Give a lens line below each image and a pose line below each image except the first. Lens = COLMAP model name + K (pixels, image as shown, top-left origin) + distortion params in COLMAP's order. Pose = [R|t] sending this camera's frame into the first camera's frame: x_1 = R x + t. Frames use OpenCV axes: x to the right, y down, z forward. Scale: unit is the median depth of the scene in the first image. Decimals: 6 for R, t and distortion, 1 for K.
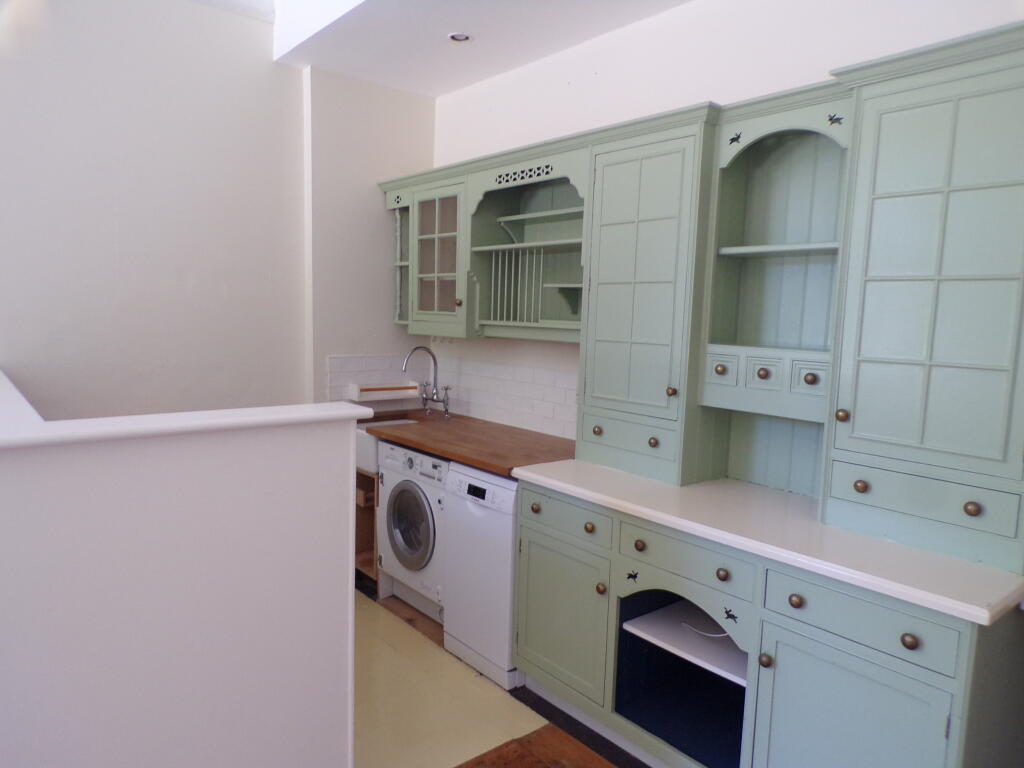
lens RADIAL K [[681.1, 0, 510.6], [0, 681.1, 388.2], [0, 0, 1]] dist [0.015094, -0.004550]
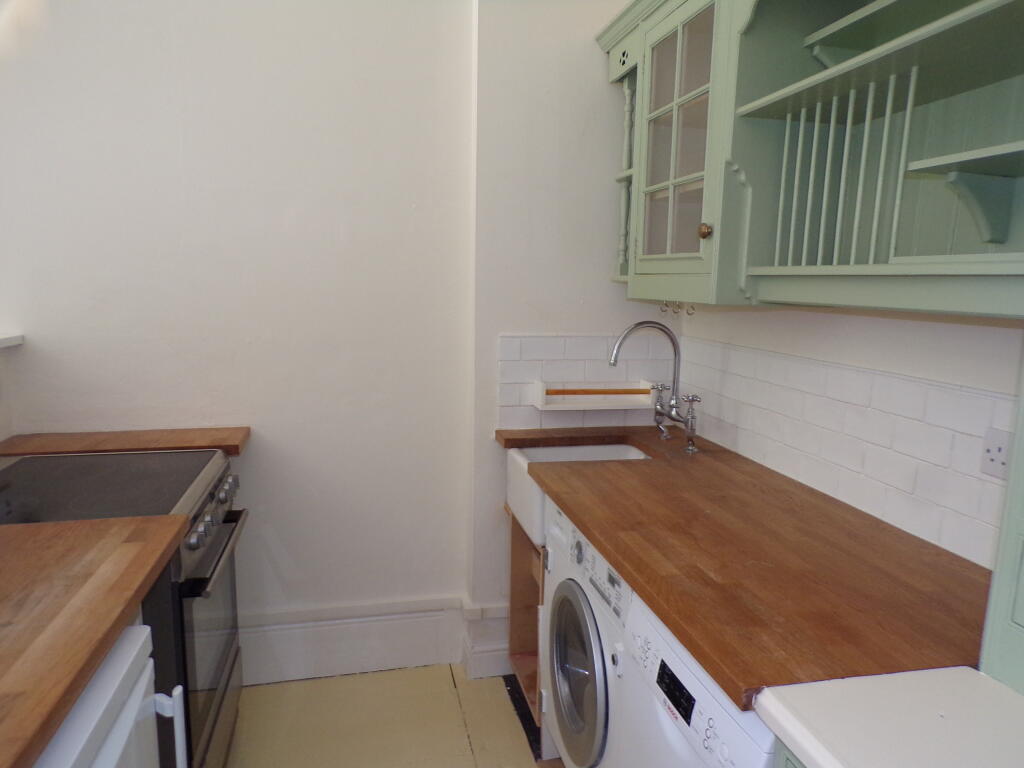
lens RADIAL K [[681.1, 0, 511.9], [0, 681.1, 384.8], [0, 0, 1]] dist [0.015094, -0.004550]
pose [[0.884326, 0.061648, -0.462782, 0.031601], [-0.045957, 0.997924, 0.045117, -0.031112], [0.464603, -0.018630, 0.885323, 0.486897]]
